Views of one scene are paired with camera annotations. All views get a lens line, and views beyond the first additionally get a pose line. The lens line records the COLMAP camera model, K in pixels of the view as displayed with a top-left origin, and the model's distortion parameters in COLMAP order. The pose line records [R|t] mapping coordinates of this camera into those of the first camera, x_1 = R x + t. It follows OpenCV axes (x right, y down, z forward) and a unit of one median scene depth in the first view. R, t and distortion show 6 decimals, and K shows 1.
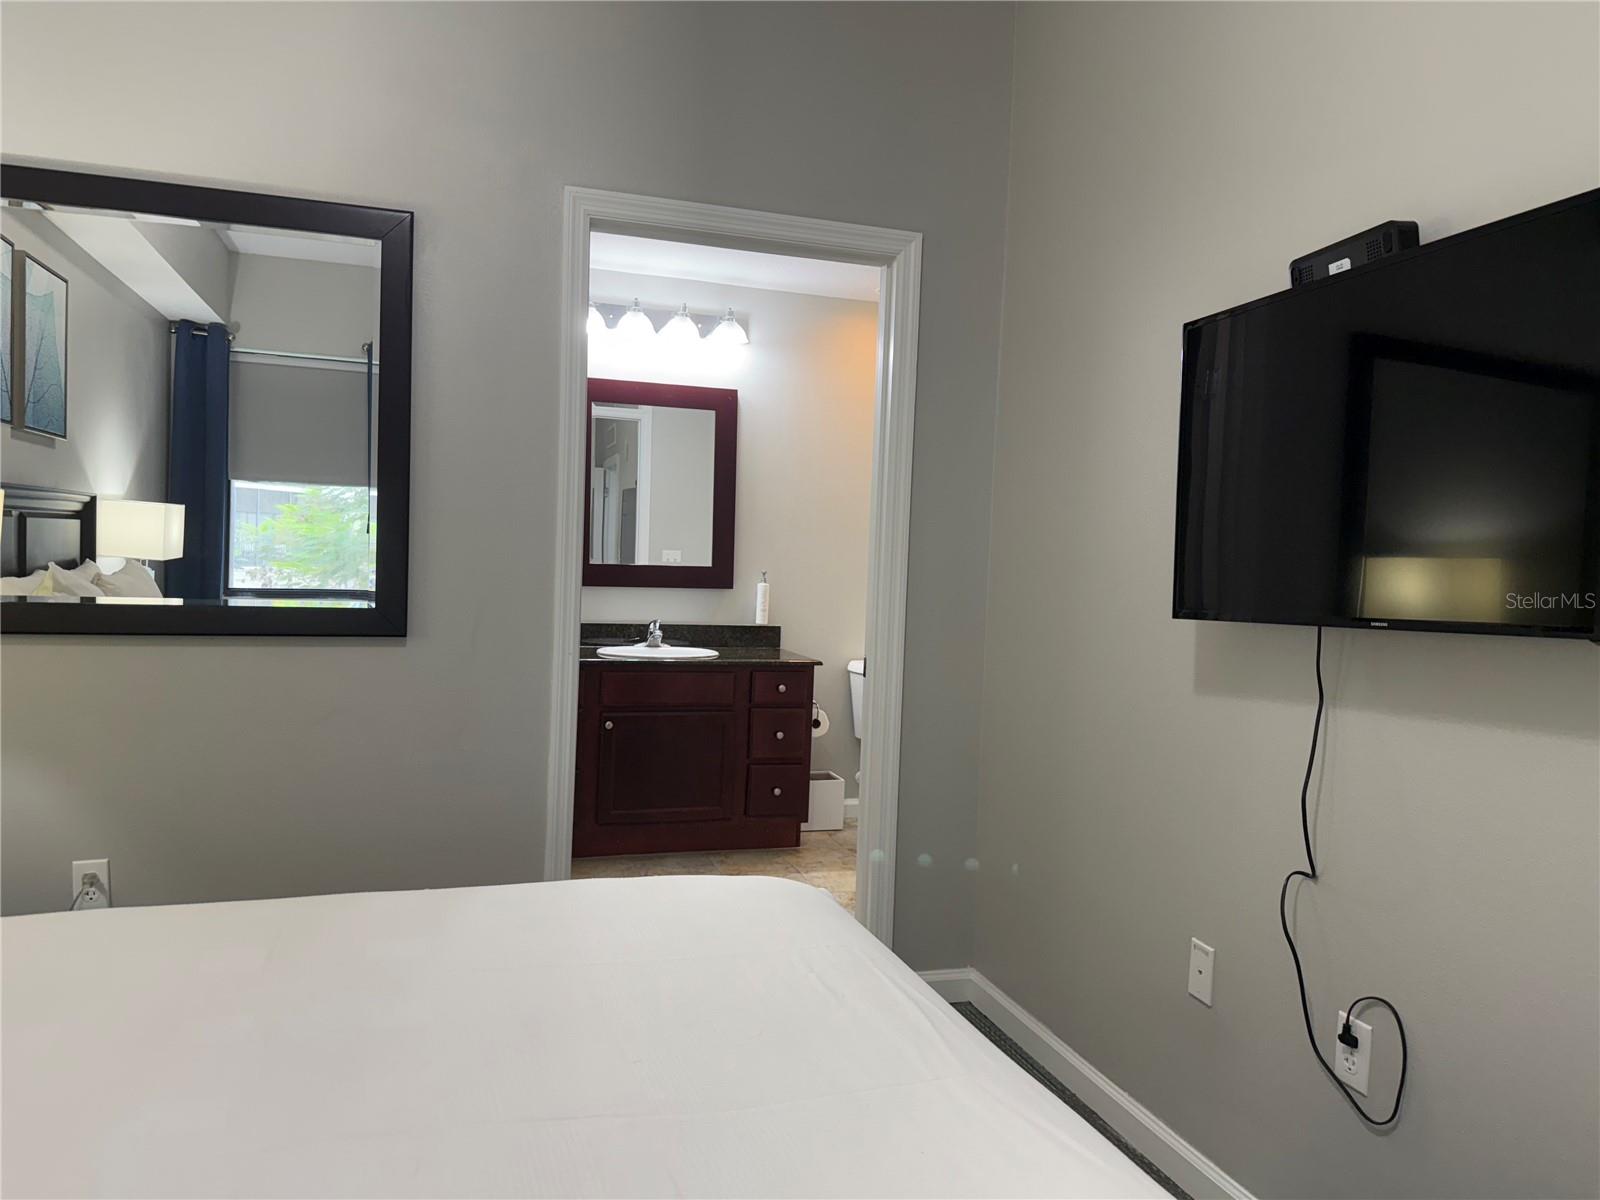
lens RADIAL K [[1135.8, 0, 821.0], [0, 1135.8, 591.4], [0, 0, 1]] dist [0.076416, -0.115625]
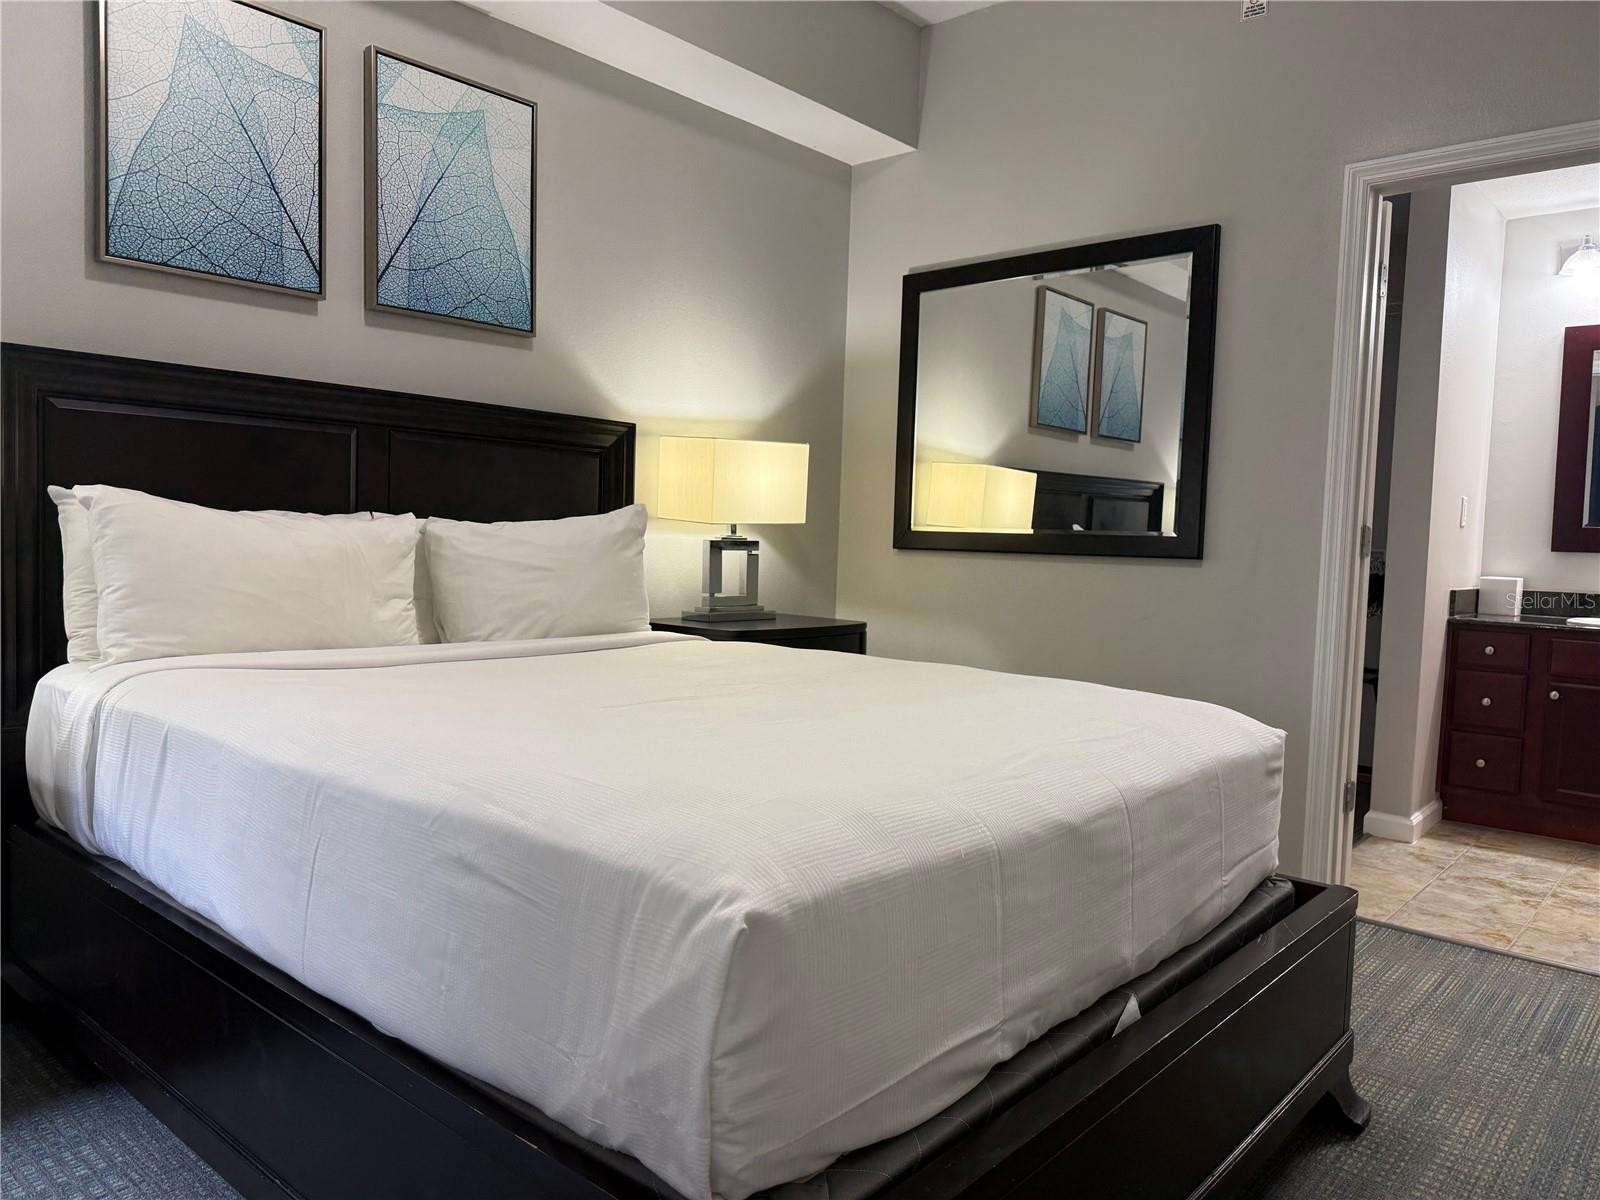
lens RADIAL K [[1135.8, 0, 821.0], [0, 1135.8, 591.4], [0, 0, 1]] dist [0.076416, -0.115625]
pose [[0.520245, 0.023573, -0.853692, 0.298443], [-0.030996, 0.999482, 0.008710, 0.041972], [0.853454, 0.021930, 0.520706, -0.006714]]
